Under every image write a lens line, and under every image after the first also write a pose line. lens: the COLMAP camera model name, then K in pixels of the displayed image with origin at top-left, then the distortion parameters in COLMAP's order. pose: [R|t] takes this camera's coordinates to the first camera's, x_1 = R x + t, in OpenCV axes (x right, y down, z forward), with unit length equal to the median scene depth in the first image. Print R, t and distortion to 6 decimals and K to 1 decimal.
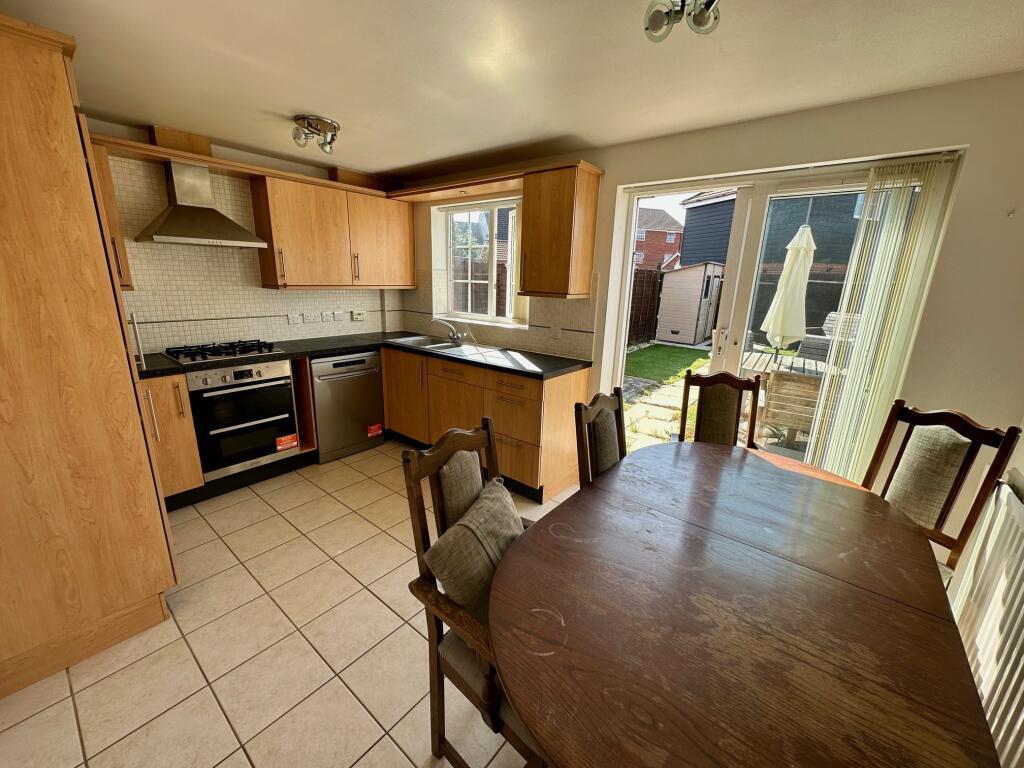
lens RADIAL K [[410.4, 0, 512.0], [0, 410.4, 384.0], [0, 0, 1]] dist [0.000743, 0.000107]
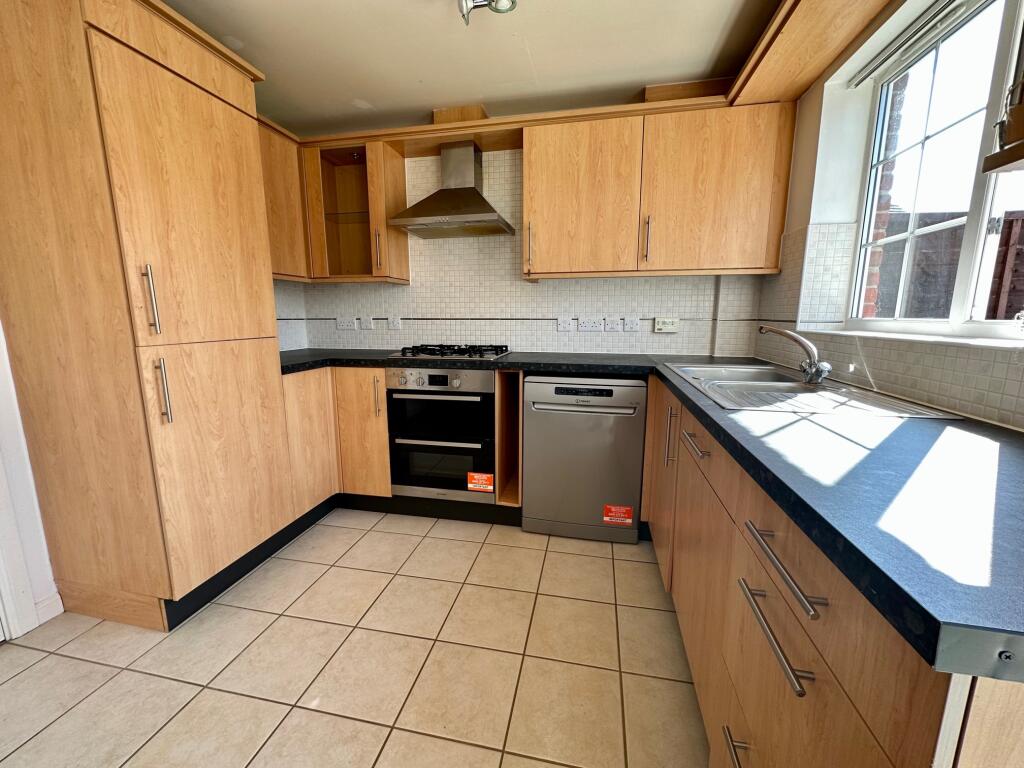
lens RADIAL K [[410.4, 0, 512.0], [0, 410.4, 384.0], [0, 0, 1]] dist [0.000743, 0.000107]
pose [[0.454601, 0.119728, -0.882612, 0.099784], [-0.211961, 0.976999, 0.023359, -0.056699], [0.865107, 0.176460, 0.469522, 0.657531]]
